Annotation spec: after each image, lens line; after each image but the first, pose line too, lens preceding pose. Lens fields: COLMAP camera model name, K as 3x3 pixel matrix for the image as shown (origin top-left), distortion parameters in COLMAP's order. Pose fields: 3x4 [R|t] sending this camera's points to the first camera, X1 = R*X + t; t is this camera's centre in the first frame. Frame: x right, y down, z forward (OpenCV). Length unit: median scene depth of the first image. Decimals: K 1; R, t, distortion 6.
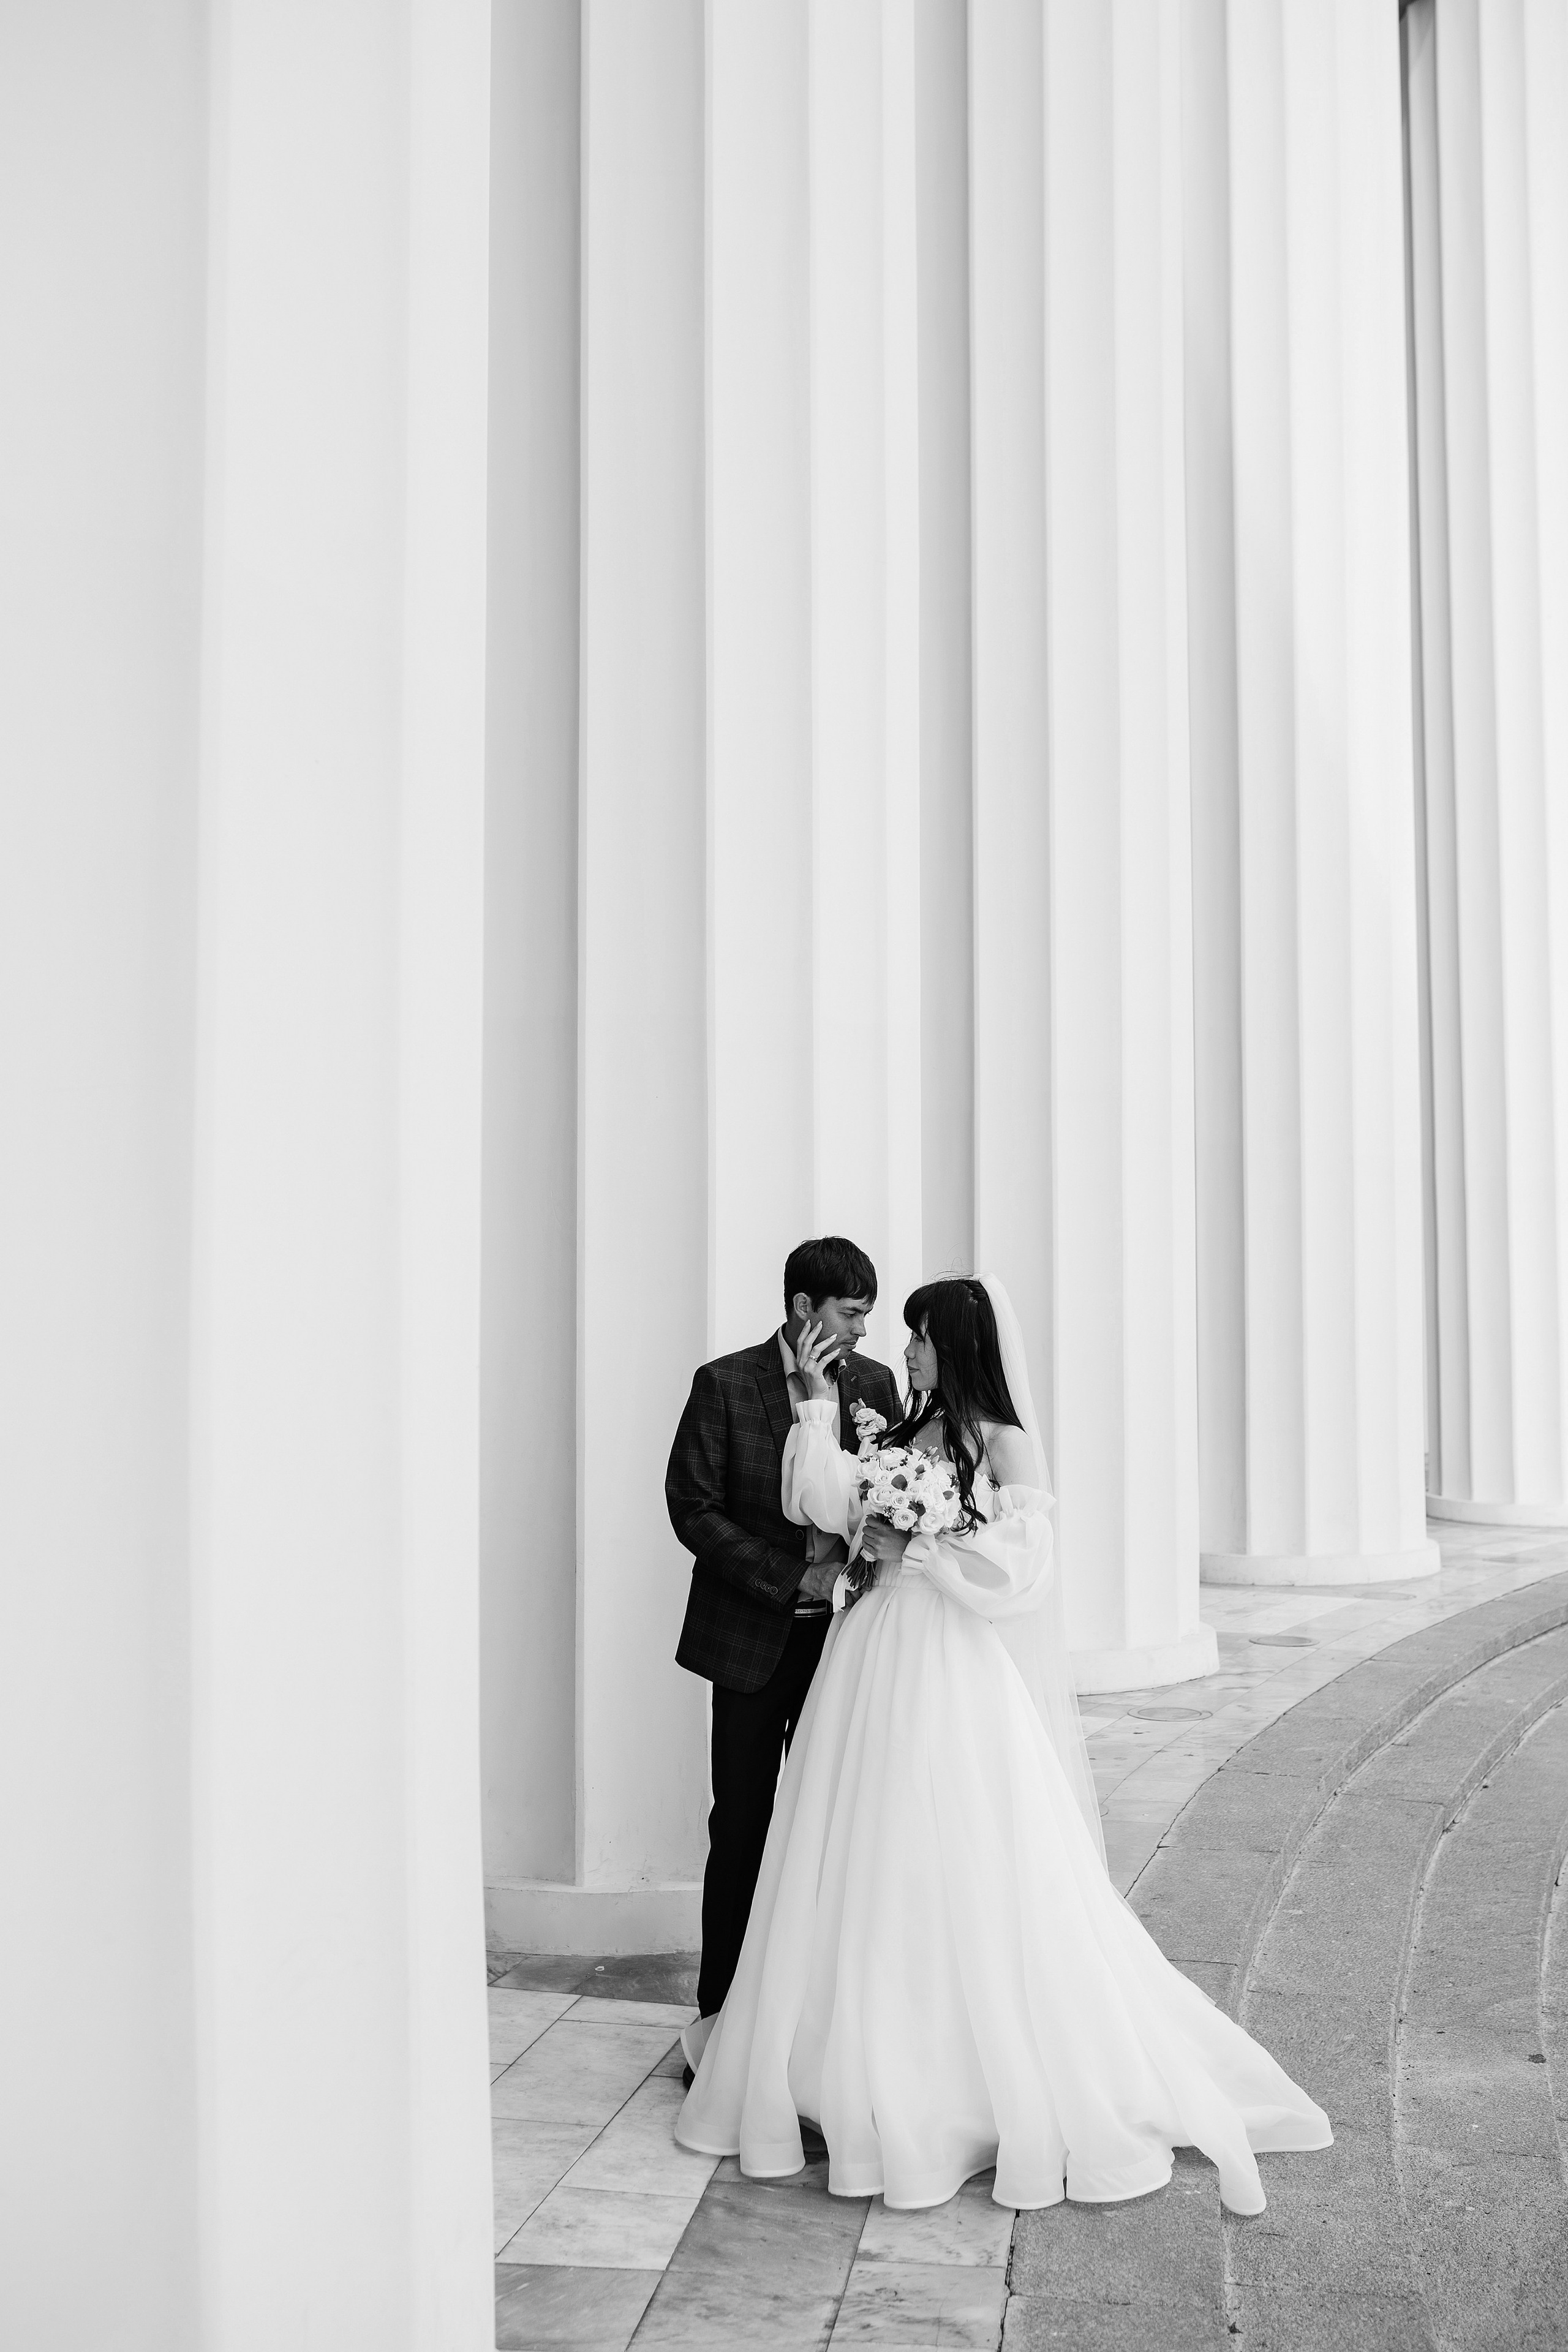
lens RADIAL K [[2211.5, 0, 784.0], [0, 2211.5, 1176.0], [0, 0, 1]] dist [-0.059674, 0.081069]
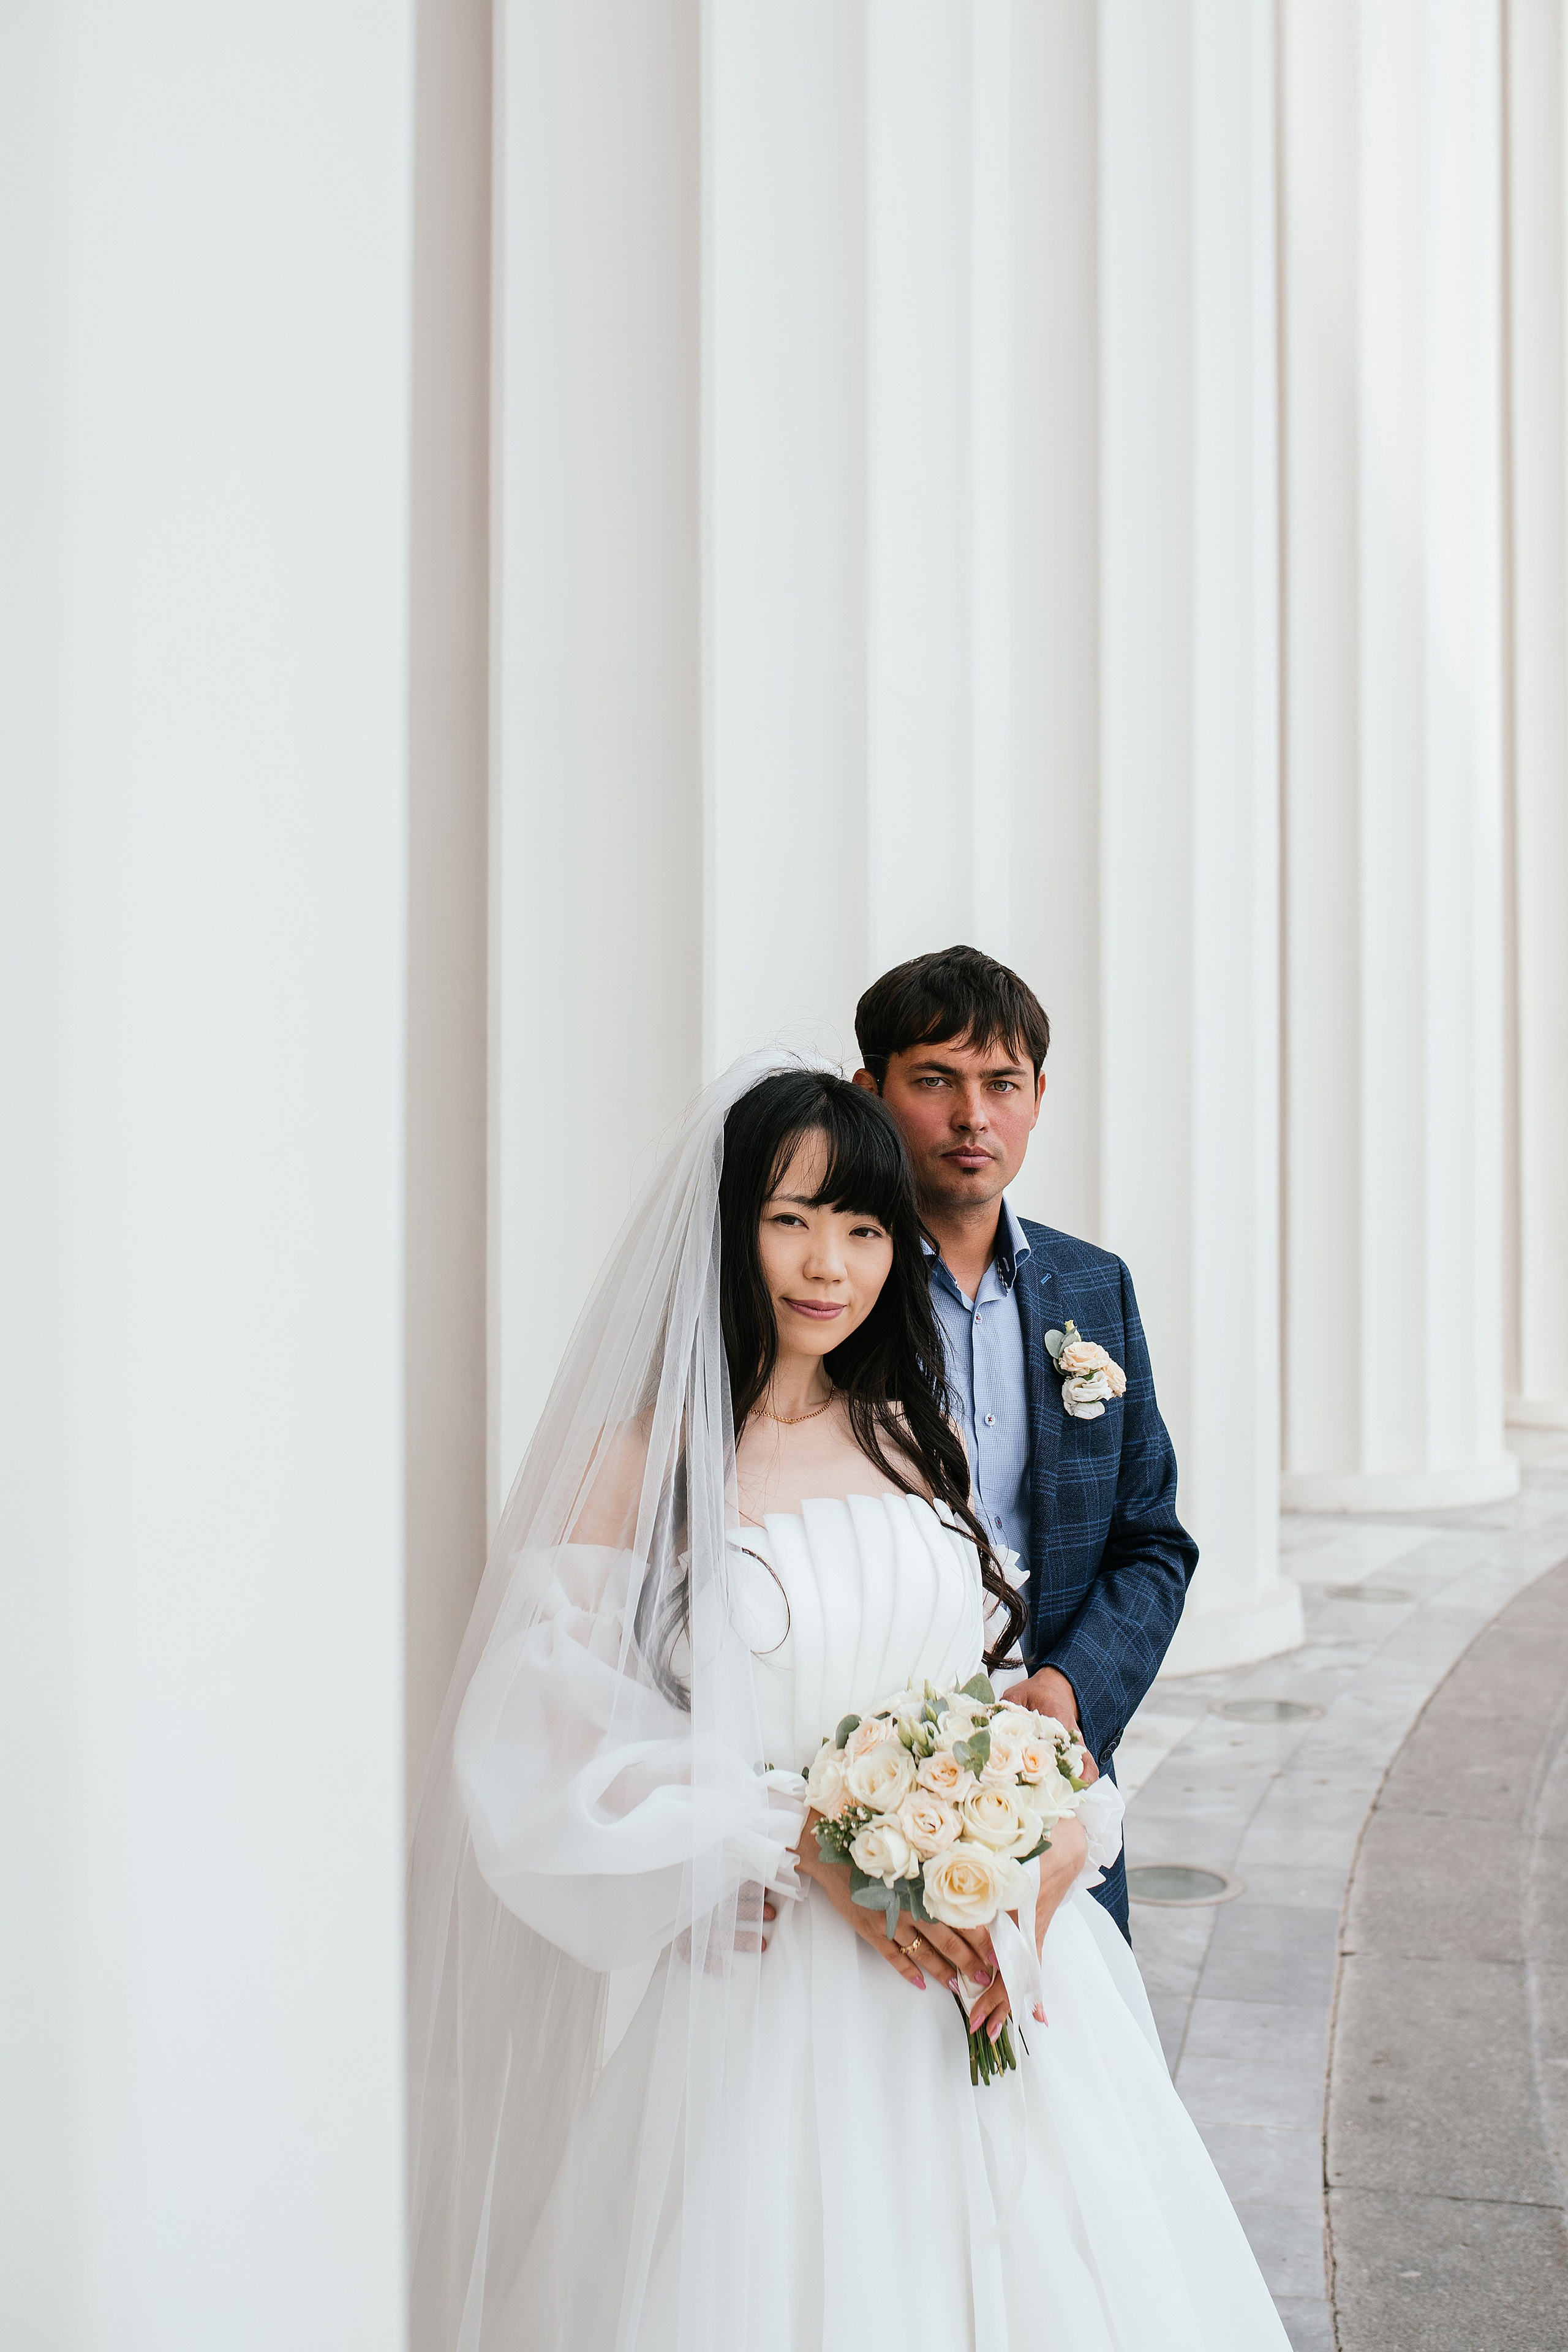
lens RADIAL K [[2211.5, 0, 784.0], [0, 2211.5, 1176.0], [0, 0, 1]] dist [-0.059674, 0.081069]
pose [[0.996706, 0.003000, 0.081047, -0.044694], [-0.008187, 0.997933, 0.063741, 0.020128], [-0.080688, -0.064195, 0.994670, 0.287536]]
